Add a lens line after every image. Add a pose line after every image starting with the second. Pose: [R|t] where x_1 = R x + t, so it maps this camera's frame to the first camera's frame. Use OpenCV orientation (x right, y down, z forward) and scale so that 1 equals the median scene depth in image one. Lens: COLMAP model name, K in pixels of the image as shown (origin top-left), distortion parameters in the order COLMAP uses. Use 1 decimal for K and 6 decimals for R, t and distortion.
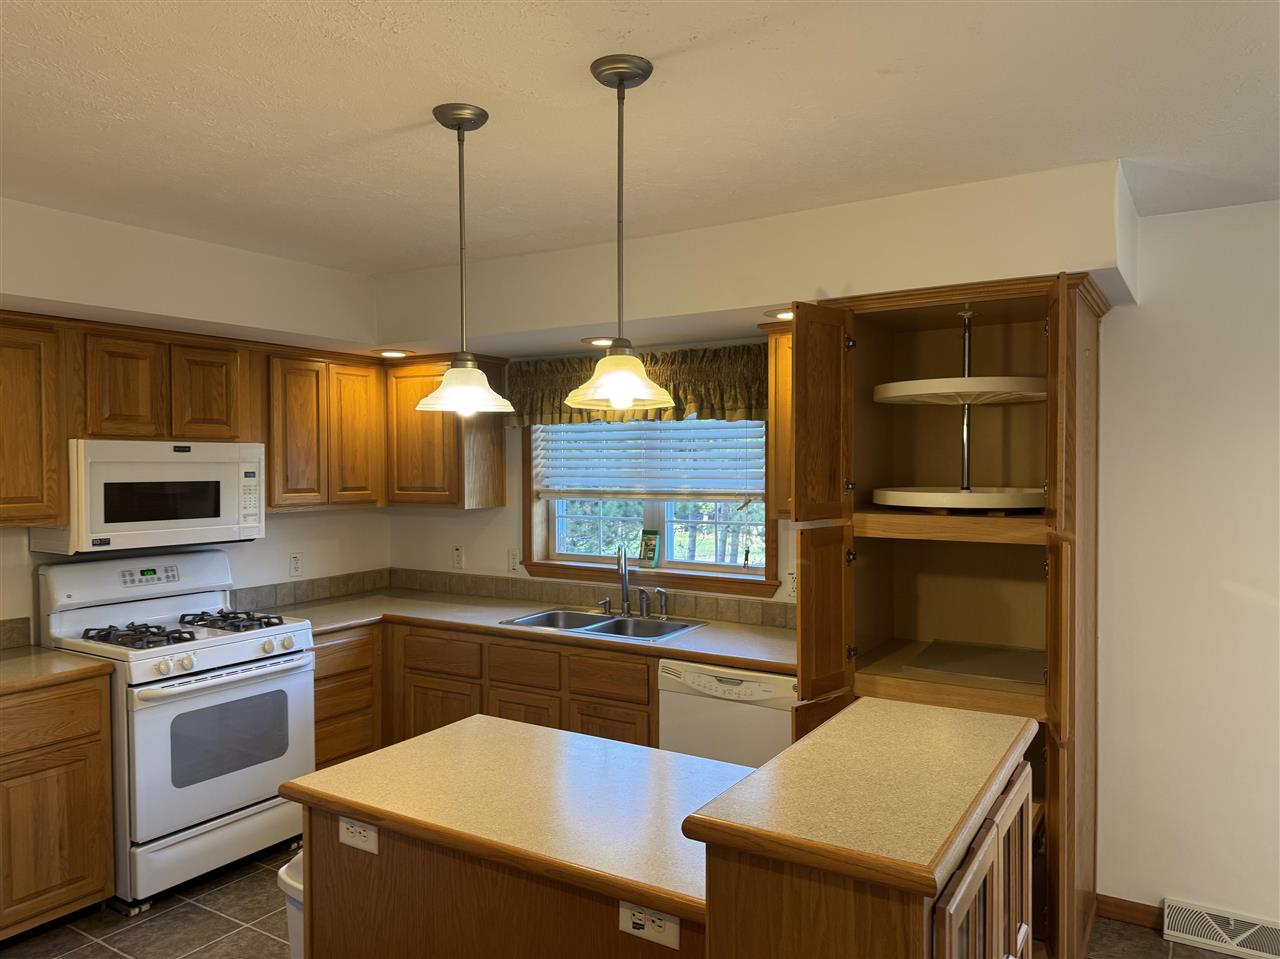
lens RADIAL K [[907.2, 0, 680.1], [0, 907.2, 478.1], [0, 0, 1]] dist [0.004452, -0.045062]
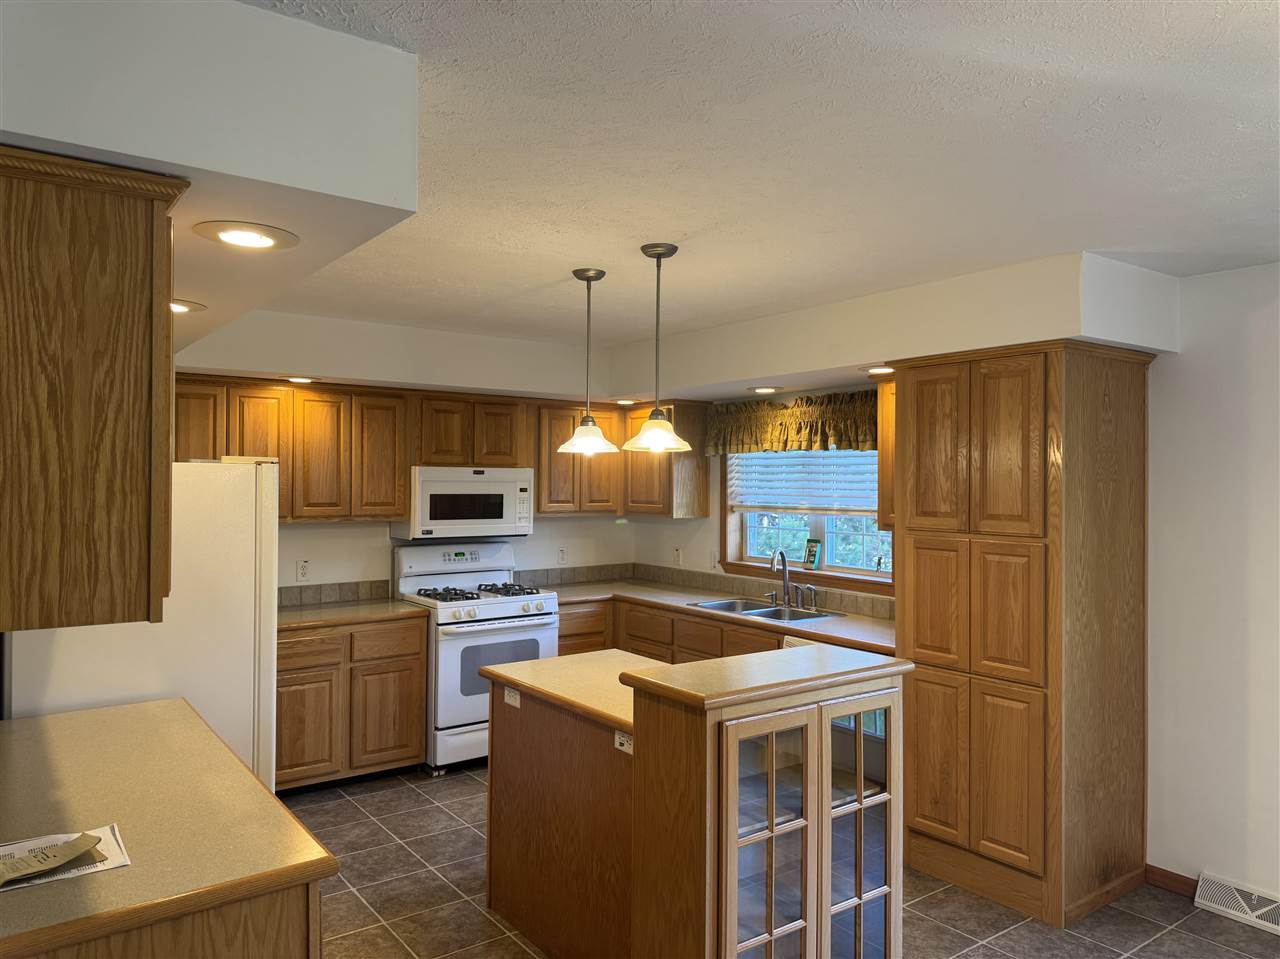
lens RADIAL K [[892.0, 0, 639.8], [0, 892.0, 476.6], [0, 0, 1]] dist [0.051364, -0.036701]
pose [[0.918003, 0.005833, -0.396530, 0.258735], [-0.014570, 0.999713, -0.019024, -0.000854], [0.396305, 0.023242, 0.917825, -0.231615]]
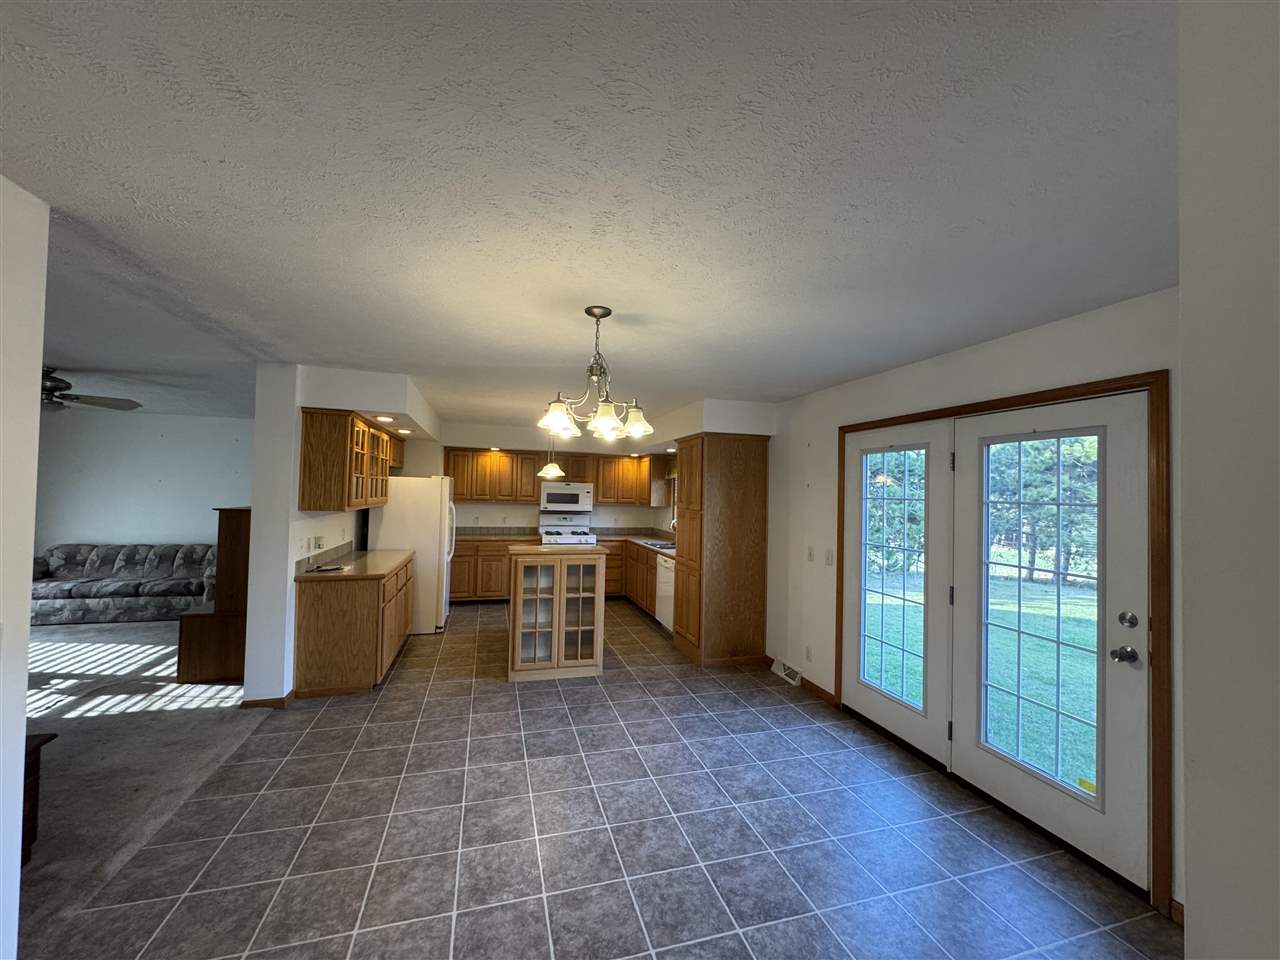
lens RADIAL K [[513.7, 0, 642.8], [0, 513.7, 478.7], [0, 0, 1]] dist [0.001237, -0.000307]
pose [[0.724194, 0.001745, -0.689594, 1.024620], [-0.038499, 0.998539, -0.037904, 0.010379], [0.688521, 0.053999, 0.723203, -0.274968]]
